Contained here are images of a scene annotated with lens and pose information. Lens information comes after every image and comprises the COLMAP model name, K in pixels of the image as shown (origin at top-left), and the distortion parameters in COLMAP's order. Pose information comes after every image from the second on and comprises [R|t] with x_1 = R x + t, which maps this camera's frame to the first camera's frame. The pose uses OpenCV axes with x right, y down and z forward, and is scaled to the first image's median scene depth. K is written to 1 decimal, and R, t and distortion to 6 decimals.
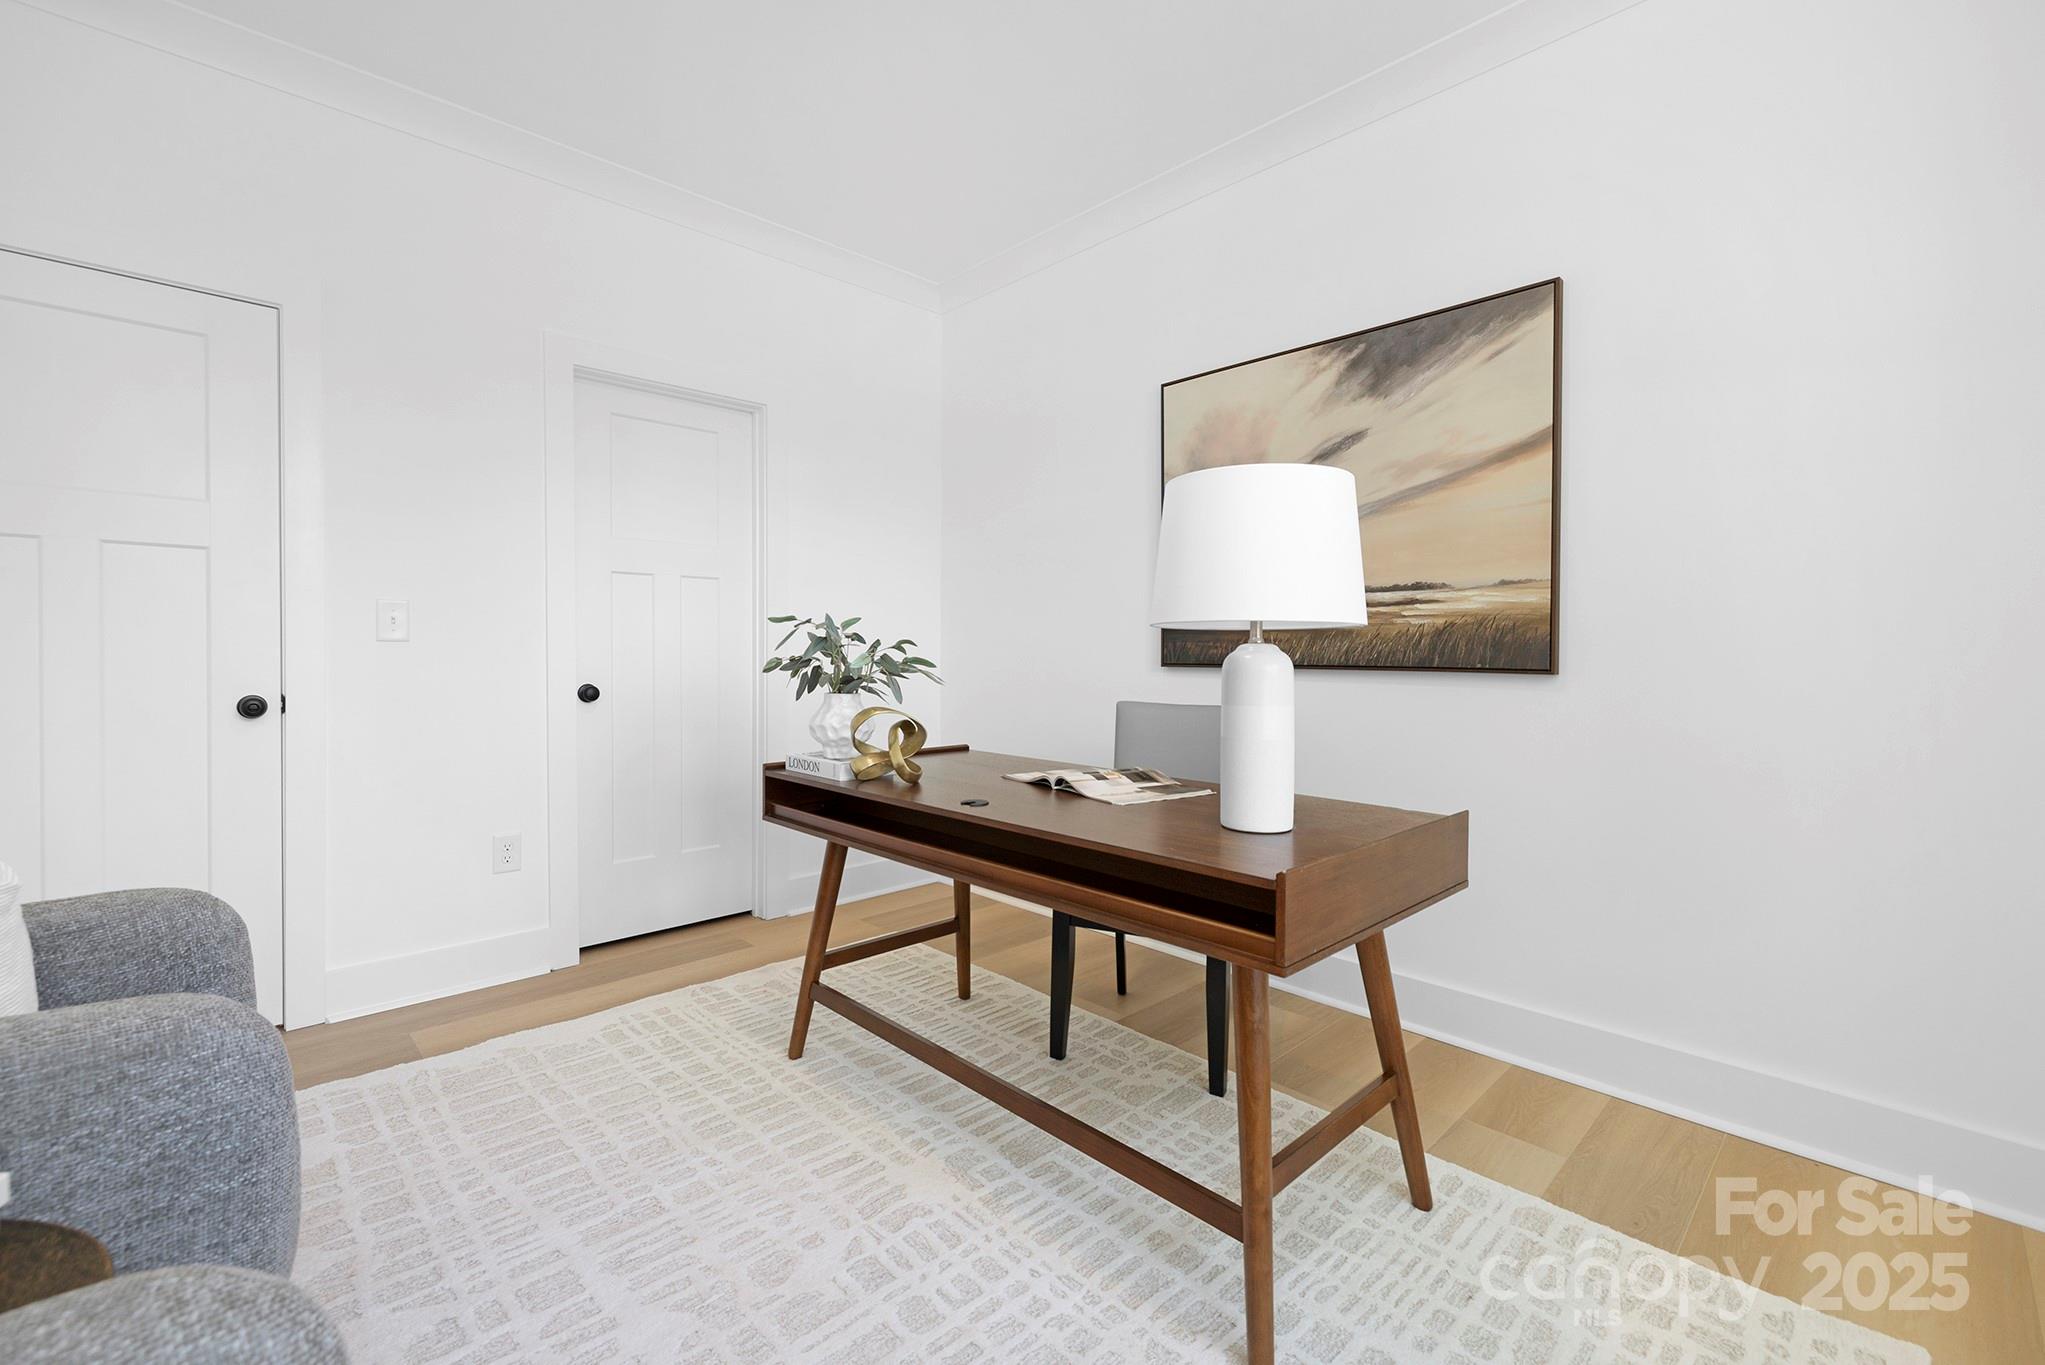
lens RADIAL K [[871.0, 0, 982.5], [0, 871.0, 665.9], [0, 0, 1]] dist [0.001143, 0.000046]
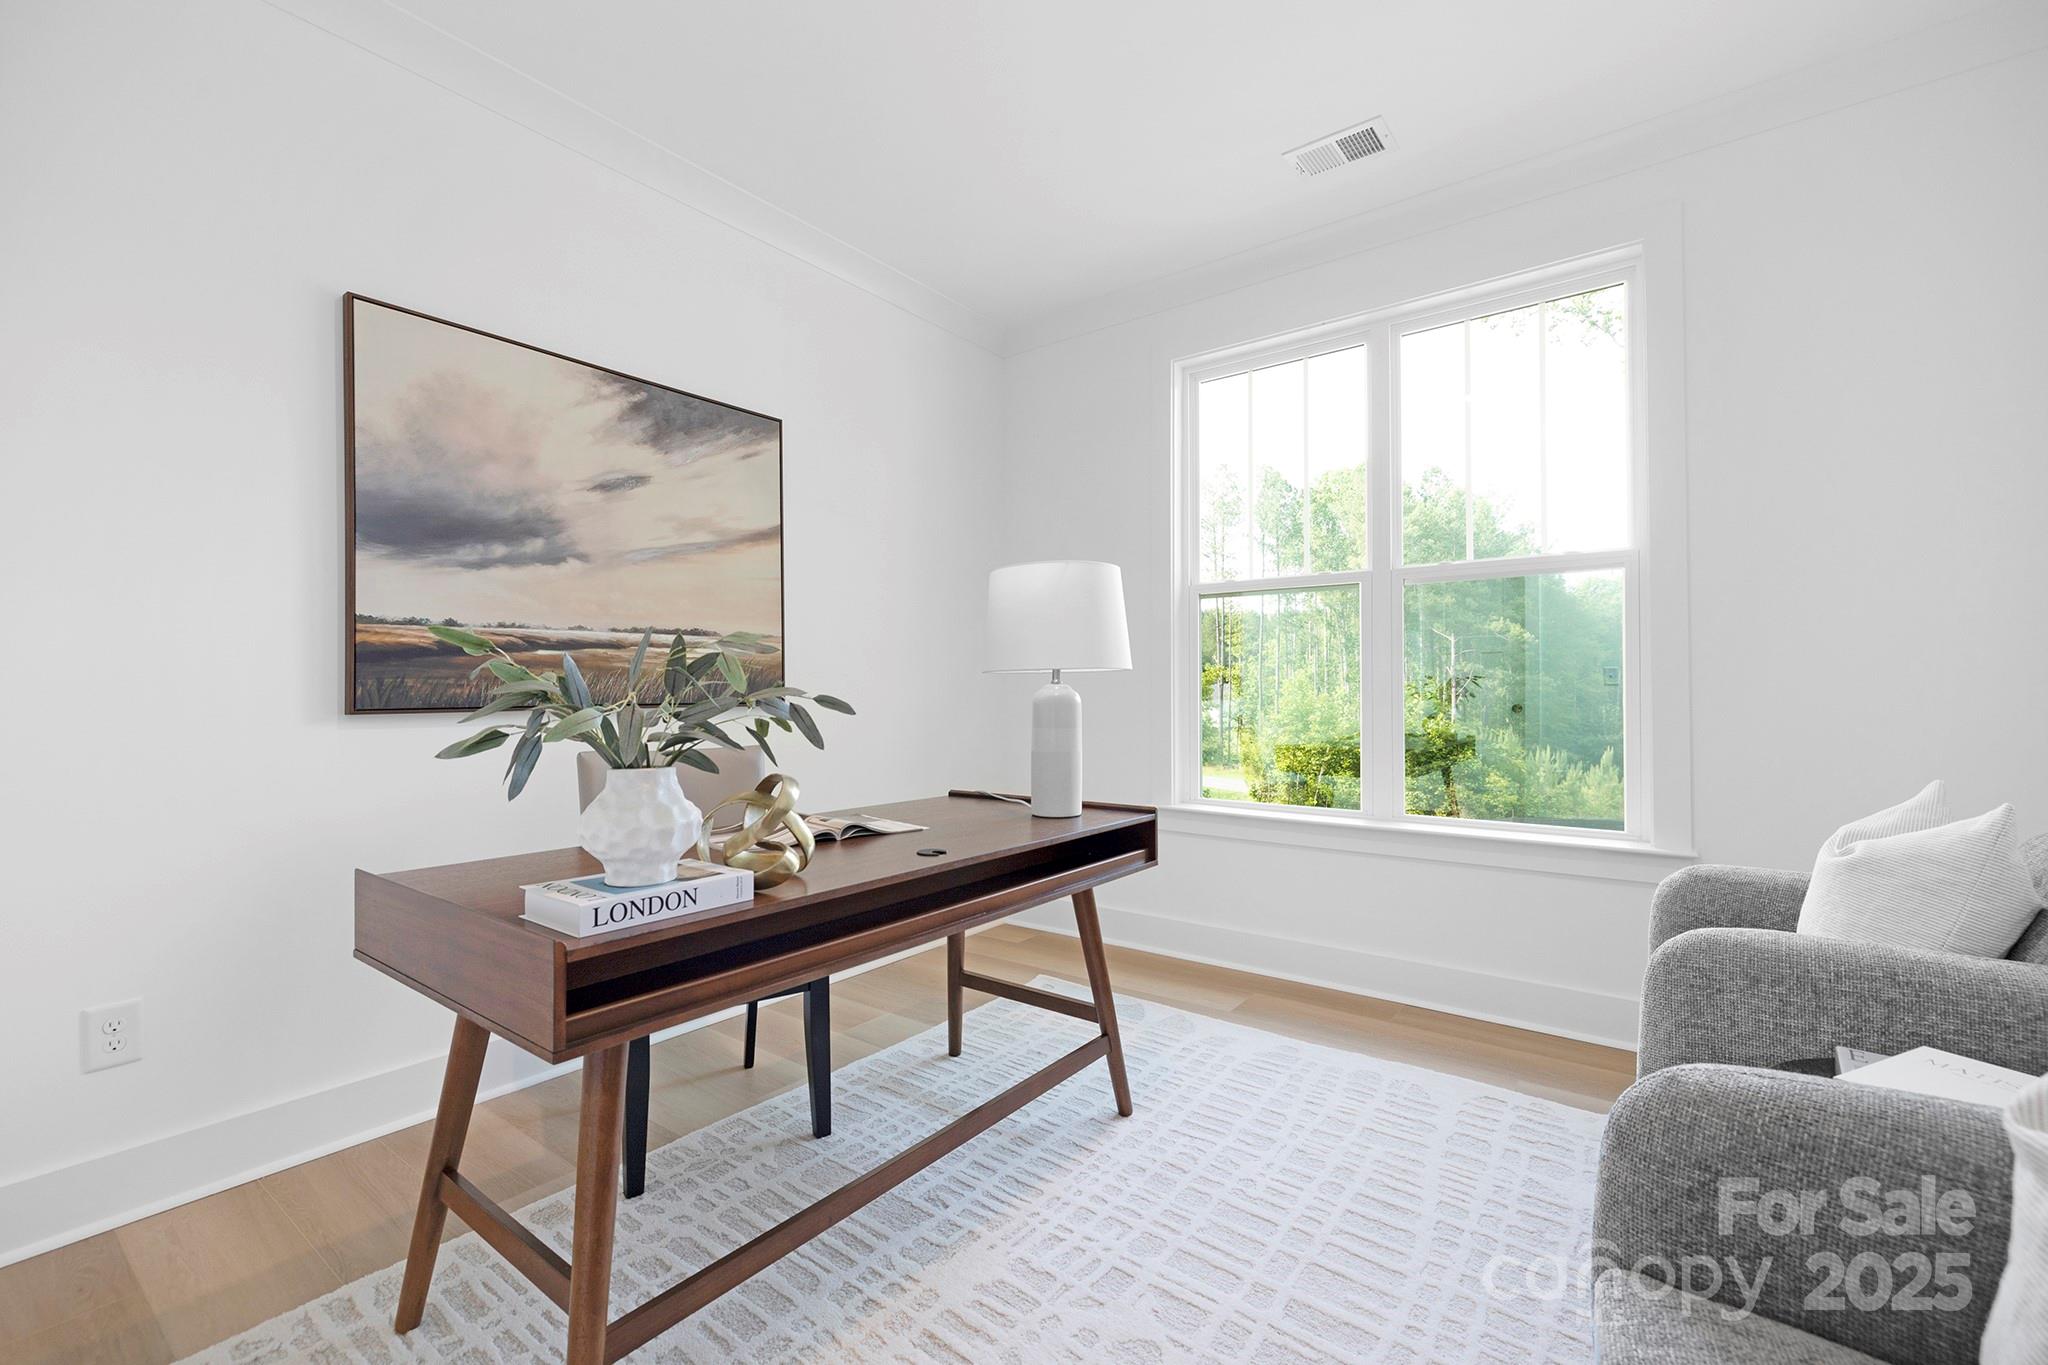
lens RADIAL K [[872.2, 0, 1040.1], [0, 872.2, 682.2], [0, 0, 1]] dist [0.001143, 0.000046]
pose [[-0.192398, 0.003926, 0.981309, -0.772115], [0.020245, 0.999795, -0.000031, -0.018815], [-0.981108, 0.019861, -0.192438, 0.860183]]
